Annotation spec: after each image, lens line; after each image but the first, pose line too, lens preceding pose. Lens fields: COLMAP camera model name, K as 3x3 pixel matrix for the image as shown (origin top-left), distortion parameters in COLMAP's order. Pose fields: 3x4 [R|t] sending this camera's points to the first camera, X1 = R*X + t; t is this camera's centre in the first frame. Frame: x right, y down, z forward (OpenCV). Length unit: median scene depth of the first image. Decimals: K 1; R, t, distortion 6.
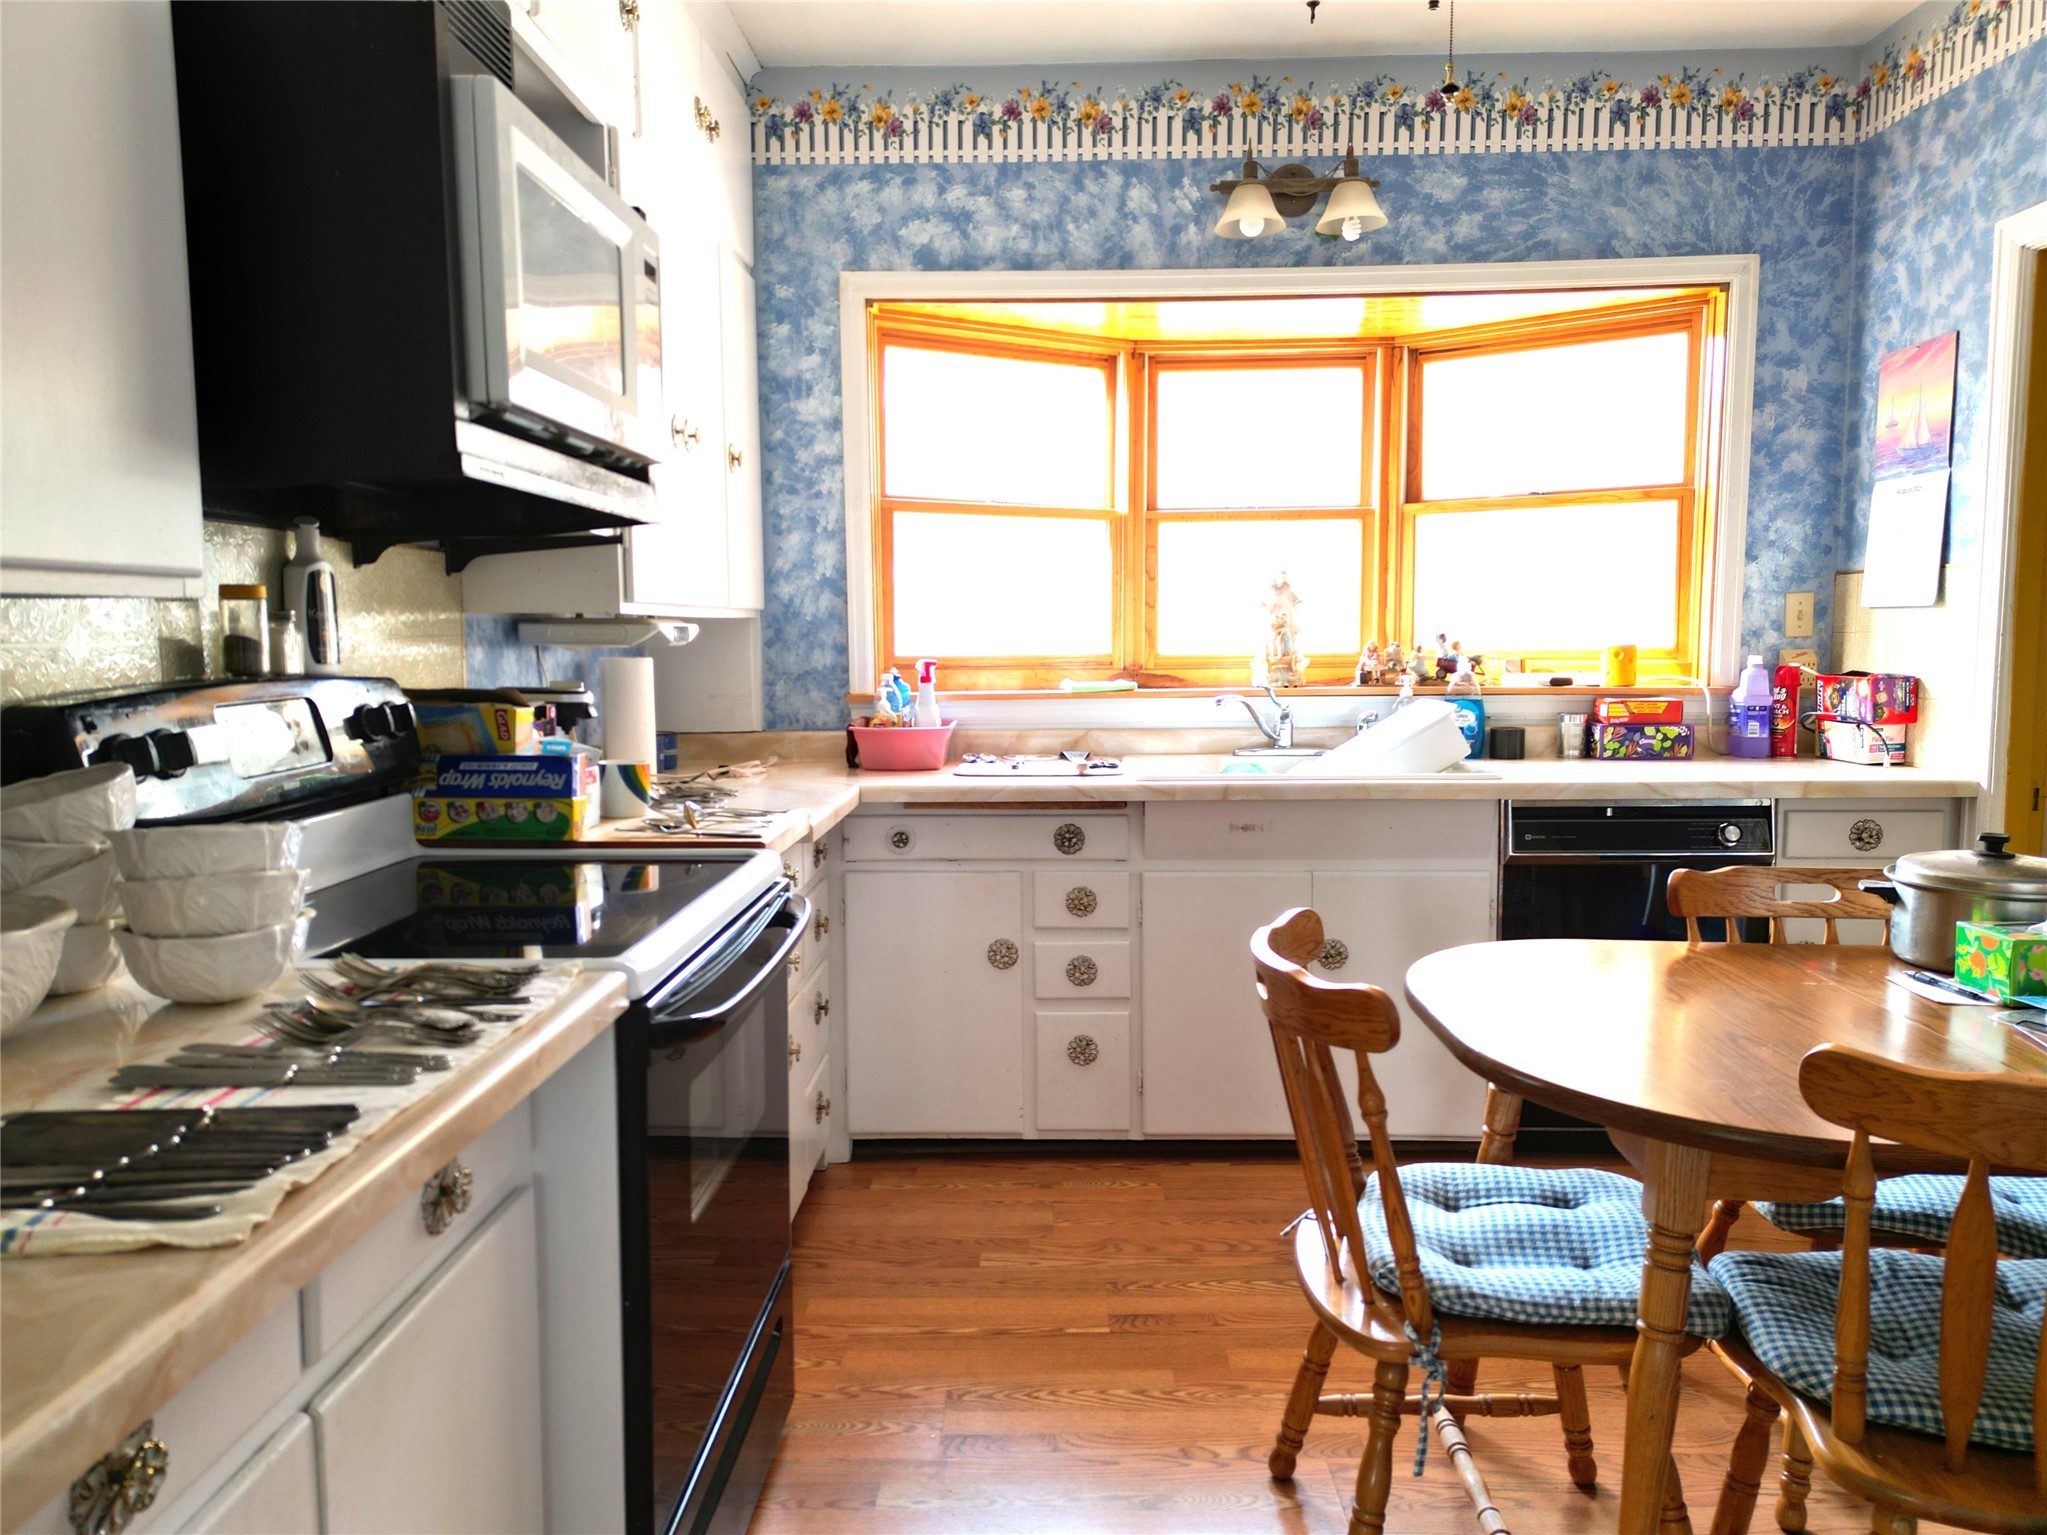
lens RADIAL K [[1456.6, 0, 1032.3], [0, 1456.6, 771.0], [0, 0, 1]] dist [0.080978, -0.074125]
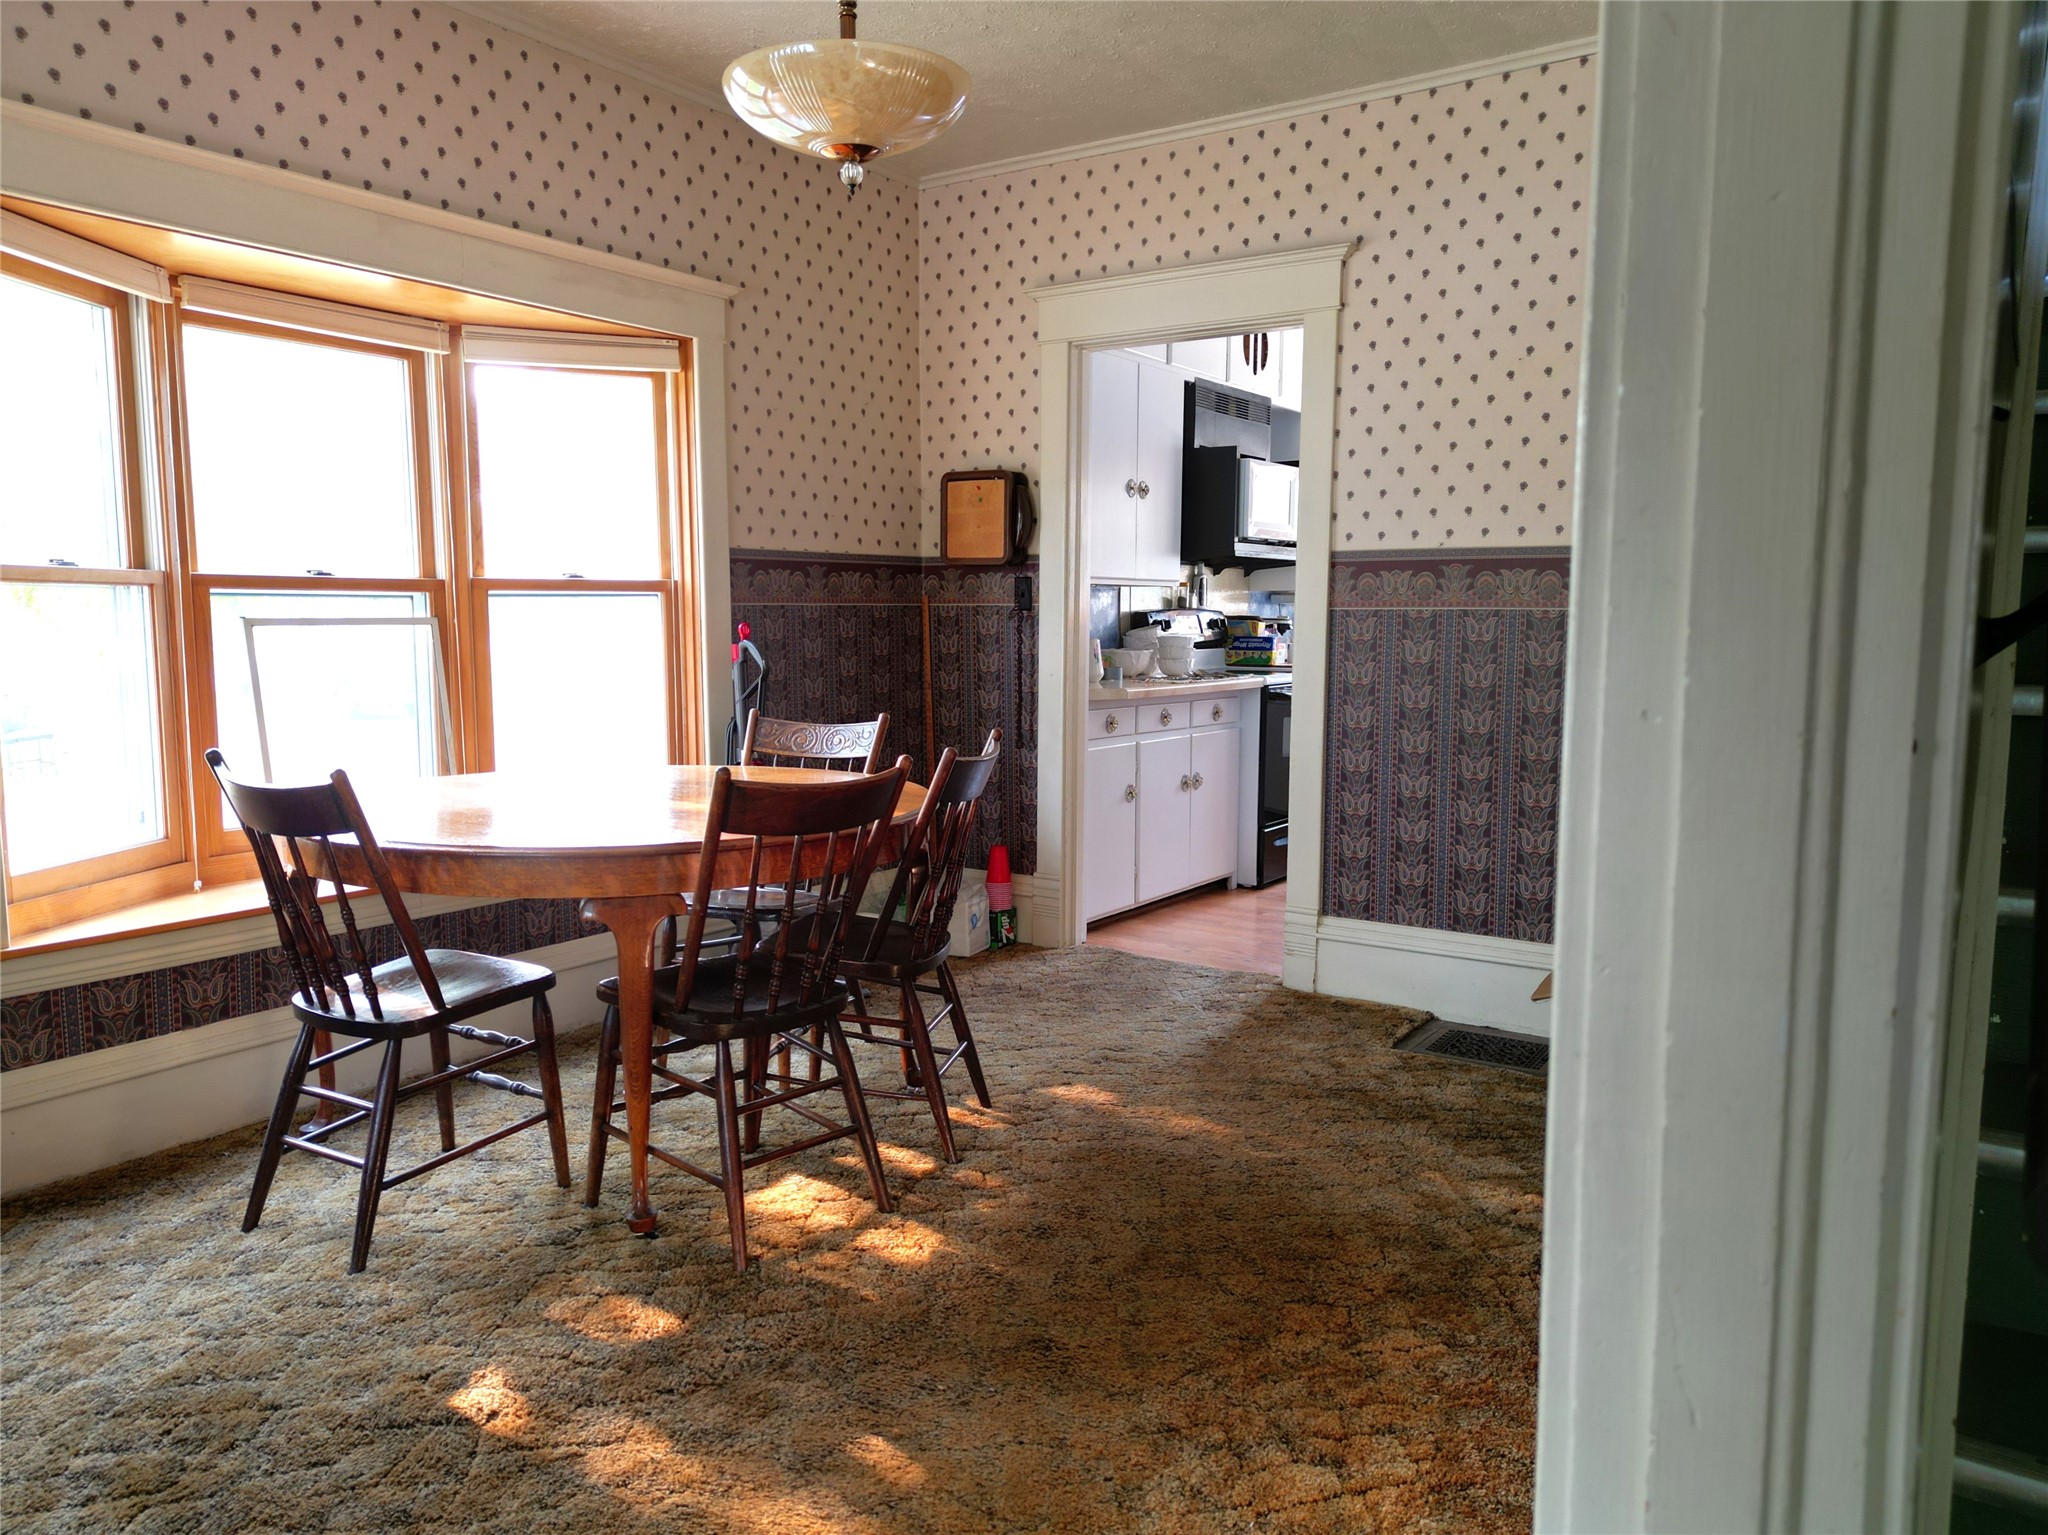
lens RADIAL K [[1457.3, 0, 1022.8], [0, 1457.3, 774.7], [0, 0, 1]] dist [0.080978, -0.074125]
pose [[0.840196, 0.065171, -0.538353, 0.949705], [-0.058857, 0.997847, 0.028940, 0.229555], [0.539080, 0.007371, 0.842223, -1.930983]]
